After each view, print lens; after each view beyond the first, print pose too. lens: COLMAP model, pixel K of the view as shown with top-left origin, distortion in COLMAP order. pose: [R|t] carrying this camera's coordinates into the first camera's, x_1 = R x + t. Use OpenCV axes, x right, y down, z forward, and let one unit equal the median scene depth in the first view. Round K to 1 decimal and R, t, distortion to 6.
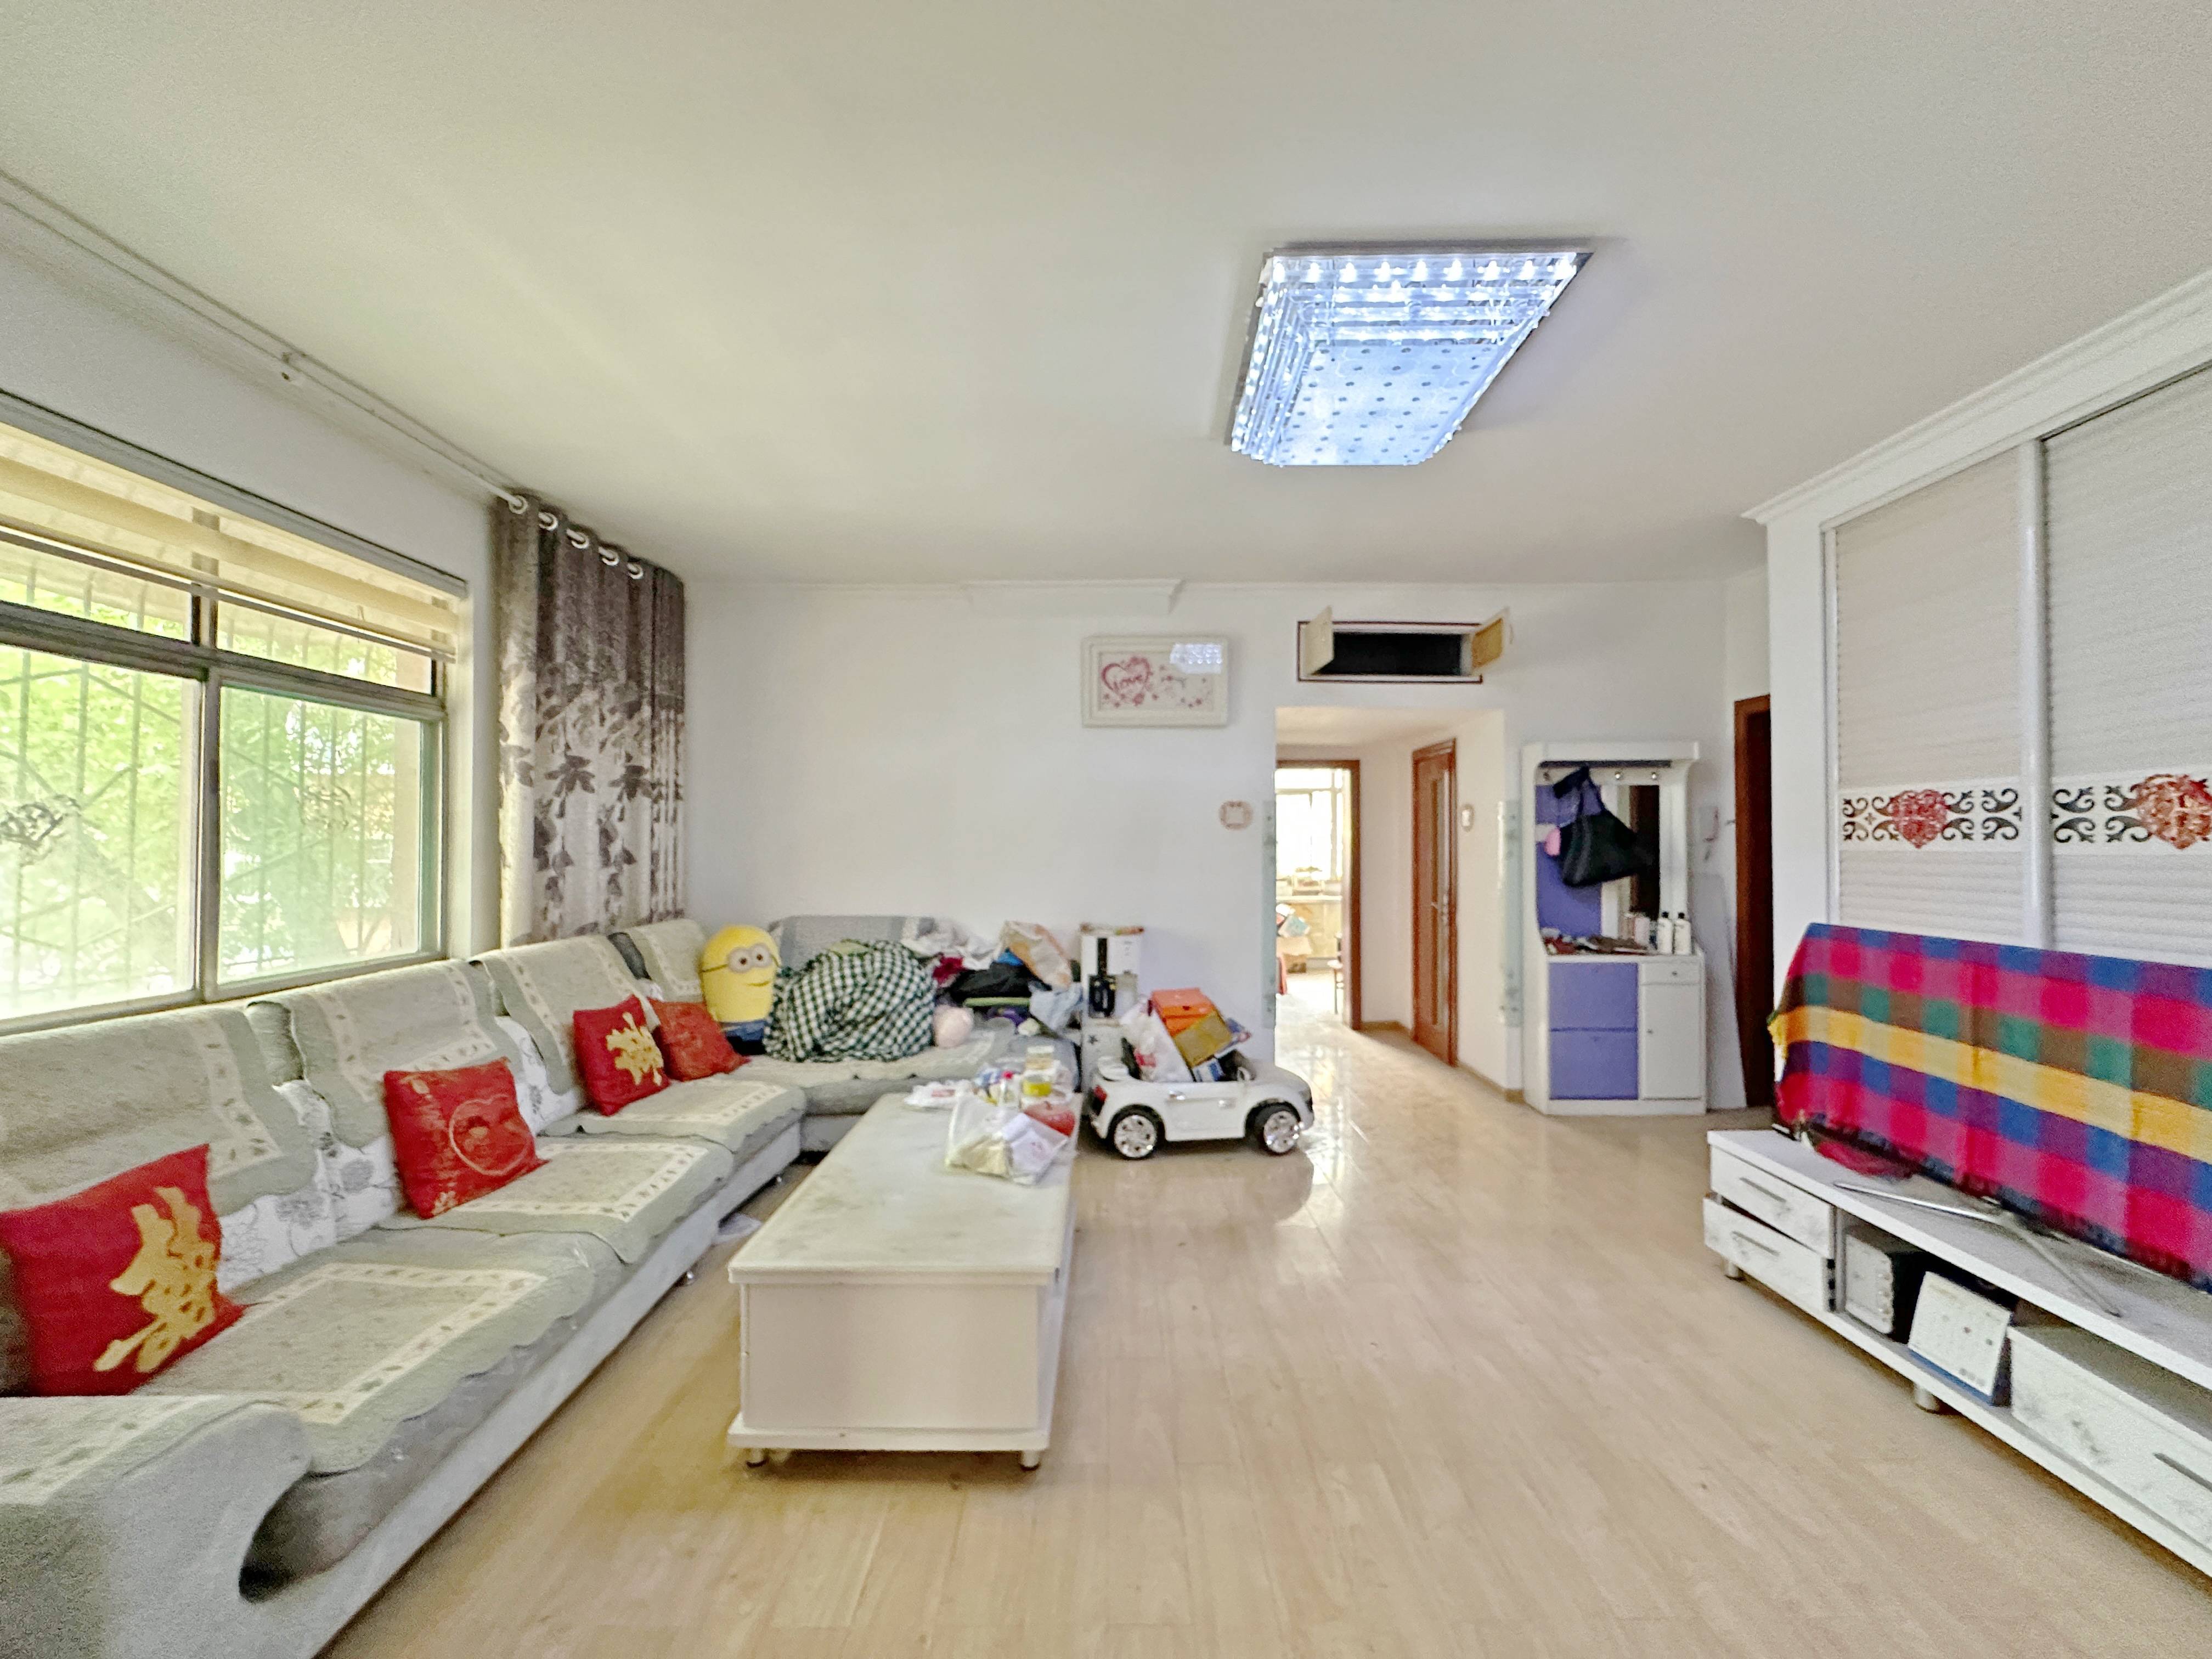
lens RADIAL K [[888.1, 0, 1107.6], [0, 888.1, 832.2], [0, 0, 1]] dist [0.003414, 0.000265]
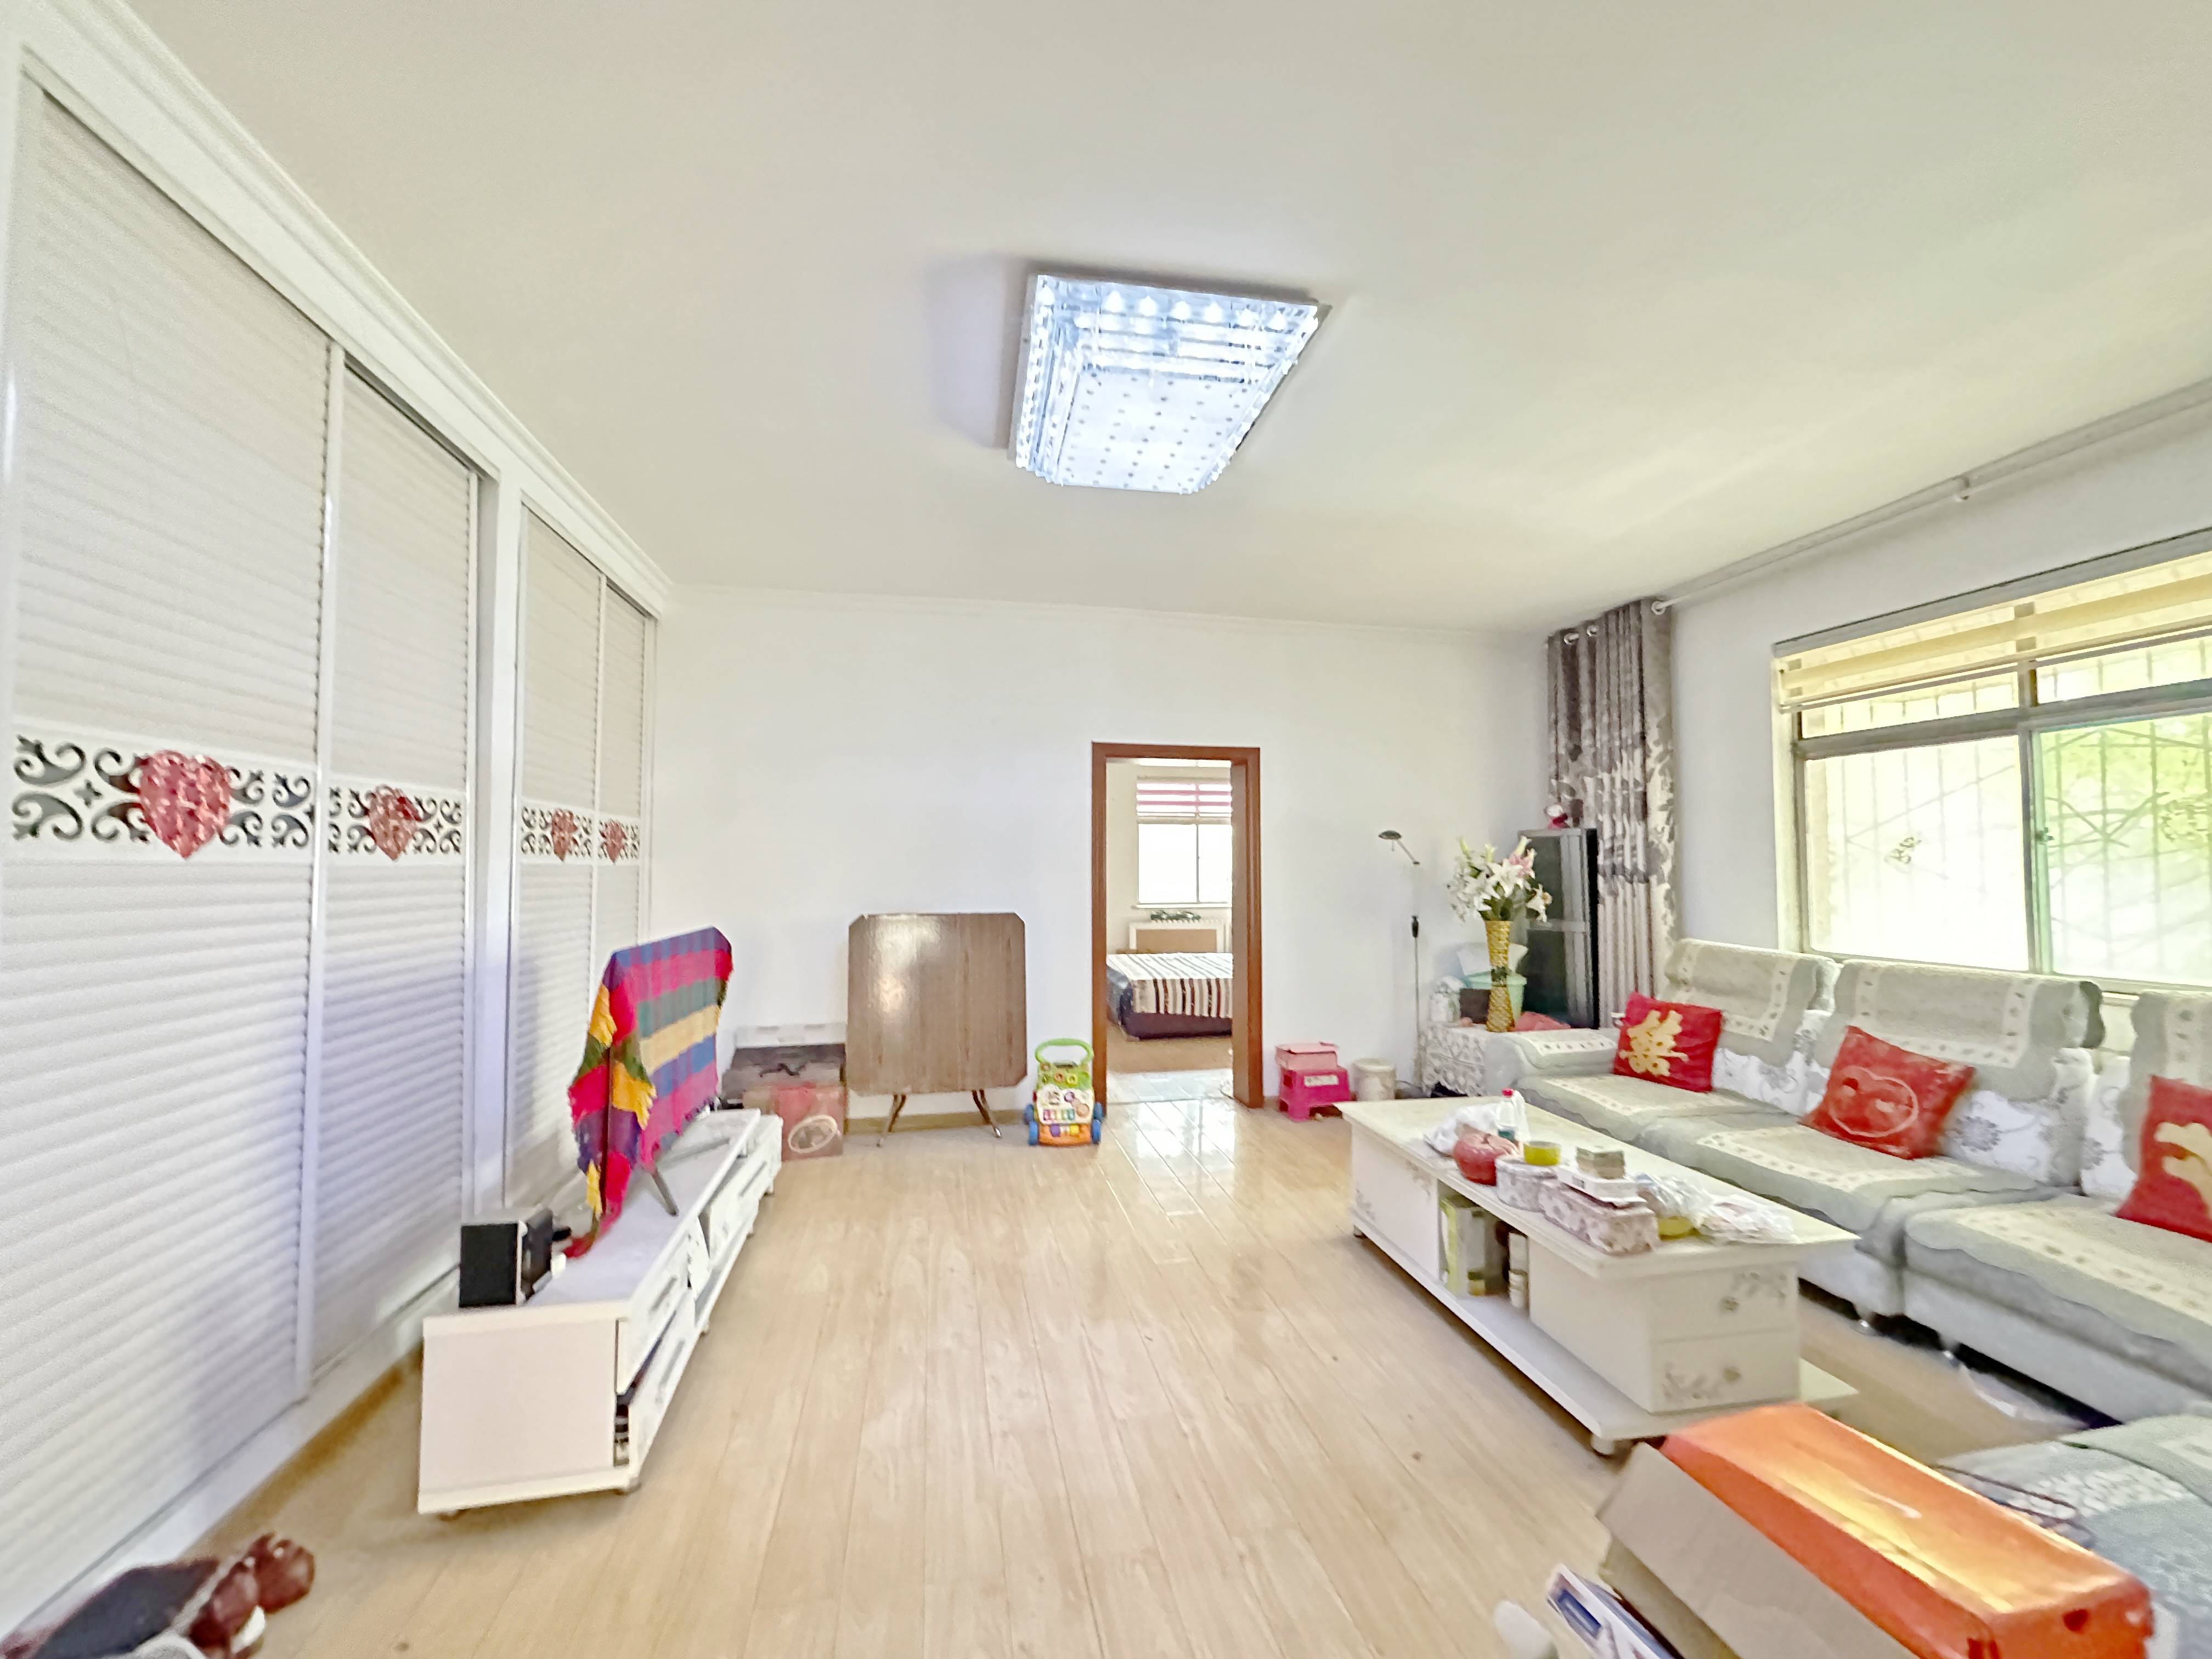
lens RADIAL K [[888.1, 0, 1104.3], [0, 888.1, 832.7], [0, 0, 1]] dist [0.003414, 0.000265]
pose [[-0.982059, -0.008333, -0.188388, 0.657221], [0.001862, 0.998546, -0.053875, 0.049075], [0.188563, -0.053259, -0.980616, 2.427534]]
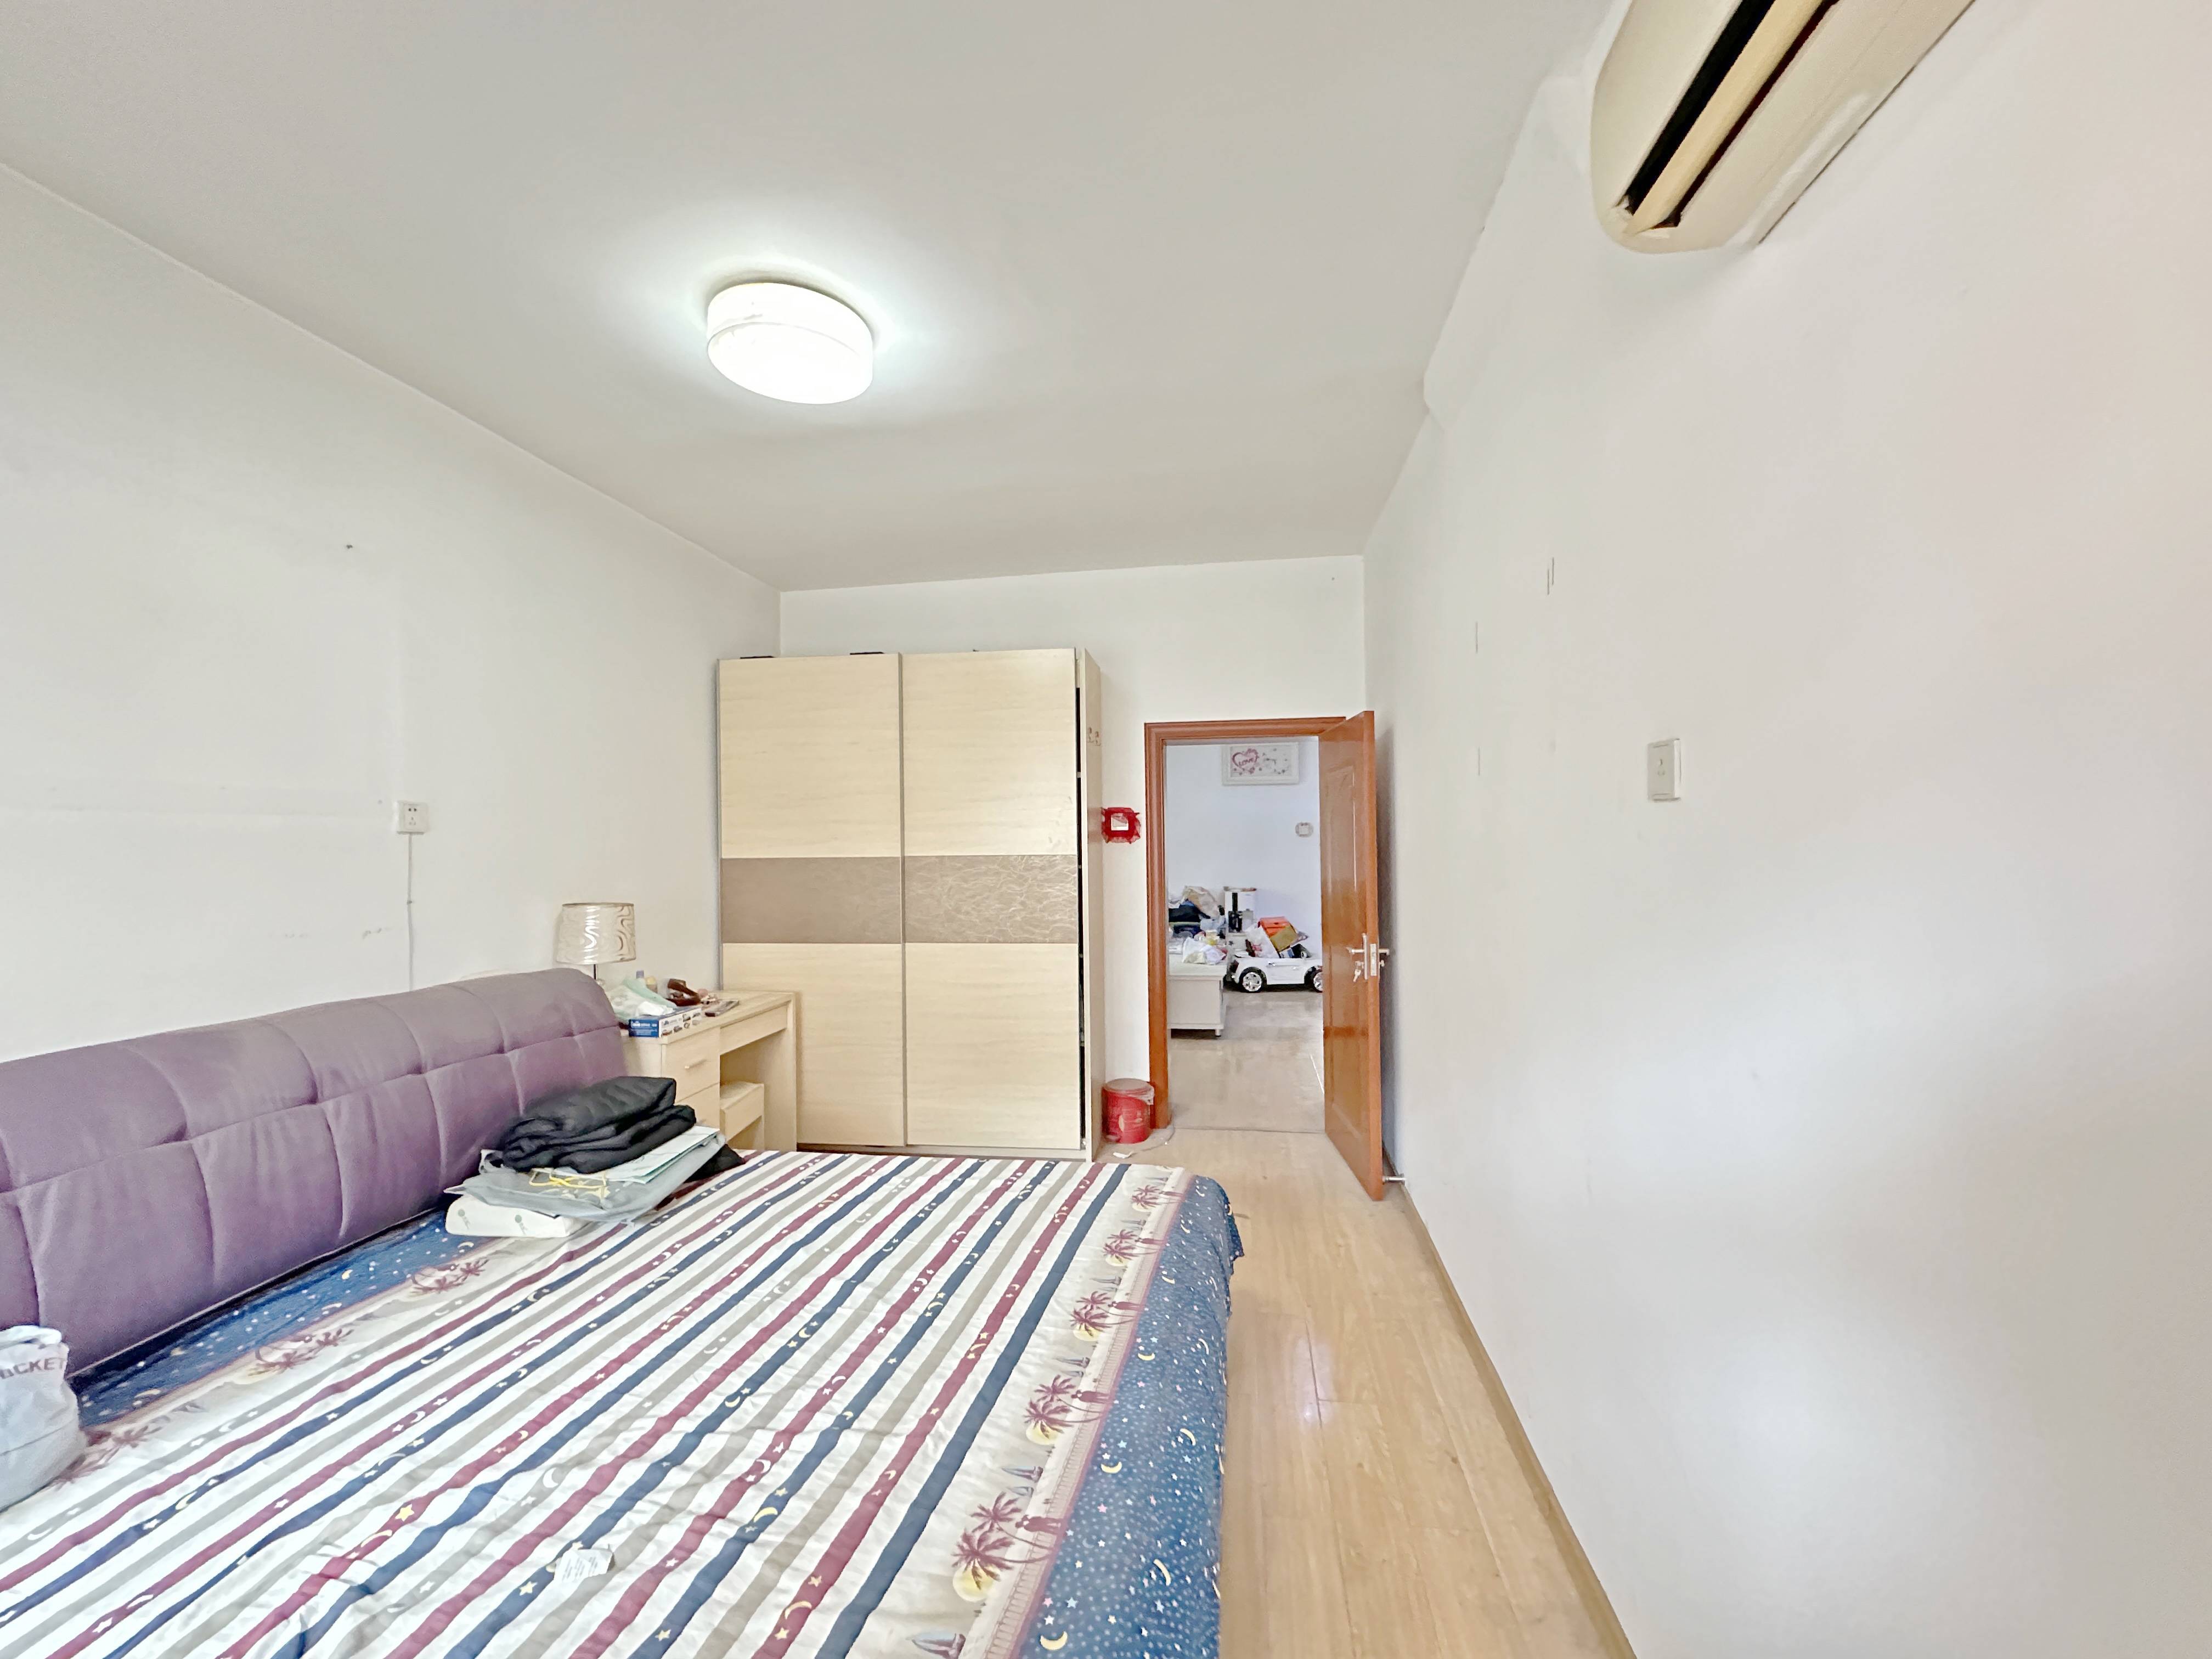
lens RADIAL K [[888.1, 0, 1115.5], [0, 888.1, 834.3], [0, 0, 1]] dist [0.003414, 0.000265]
pose [[0.991071, -0.016127, -0.132355, -0.005445], [0.017552, 0.999800, 0.009608, -0.034851], [0.132174, -0.011846, 0.991156, -0.952281]]
